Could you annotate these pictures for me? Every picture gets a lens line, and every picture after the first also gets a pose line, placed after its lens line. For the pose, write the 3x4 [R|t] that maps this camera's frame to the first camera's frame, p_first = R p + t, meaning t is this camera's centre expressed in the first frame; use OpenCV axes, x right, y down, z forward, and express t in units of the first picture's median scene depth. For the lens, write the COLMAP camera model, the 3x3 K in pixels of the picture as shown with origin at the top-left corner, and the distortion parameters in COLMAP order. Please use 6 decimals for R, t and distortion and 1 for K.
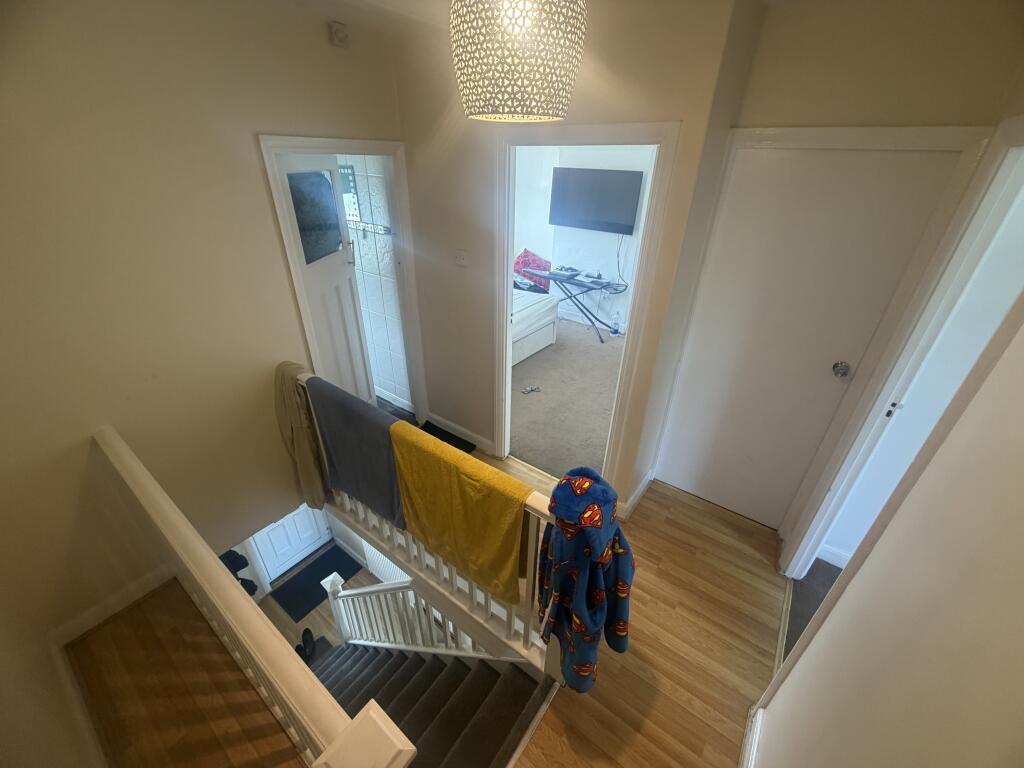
lens RADIAL K [[407.5, 0, 508.3], [0, 407.5, 383.7], [0, 0, 1]] dist [0.000828, 0.000006]
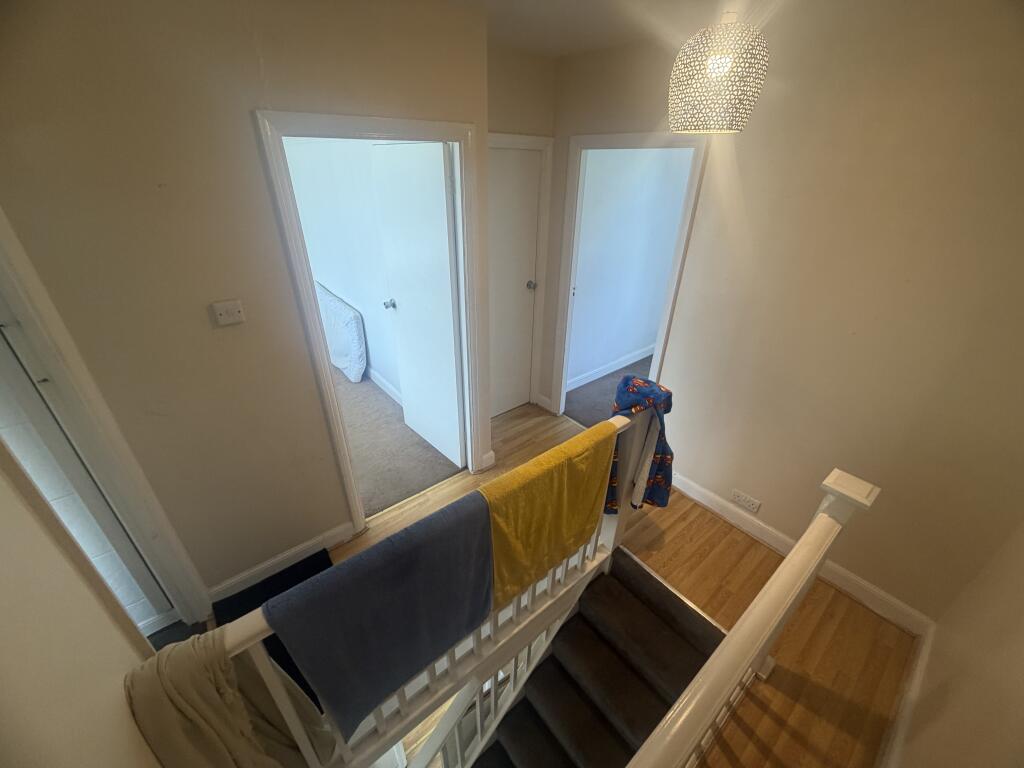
lens RADIAL K [[409.8, 0, 511.1], [0, 409.8, 381.2], [0, 0, 1]] dist [0.013066, 0.000110]
pose [[0.245871, -0.470170, 0.847637, -0.741471], [0.463042, 0.825221, 0.323423, -0.276344], [-0.851552, 0.312971, 0.420606, 0.485610]]
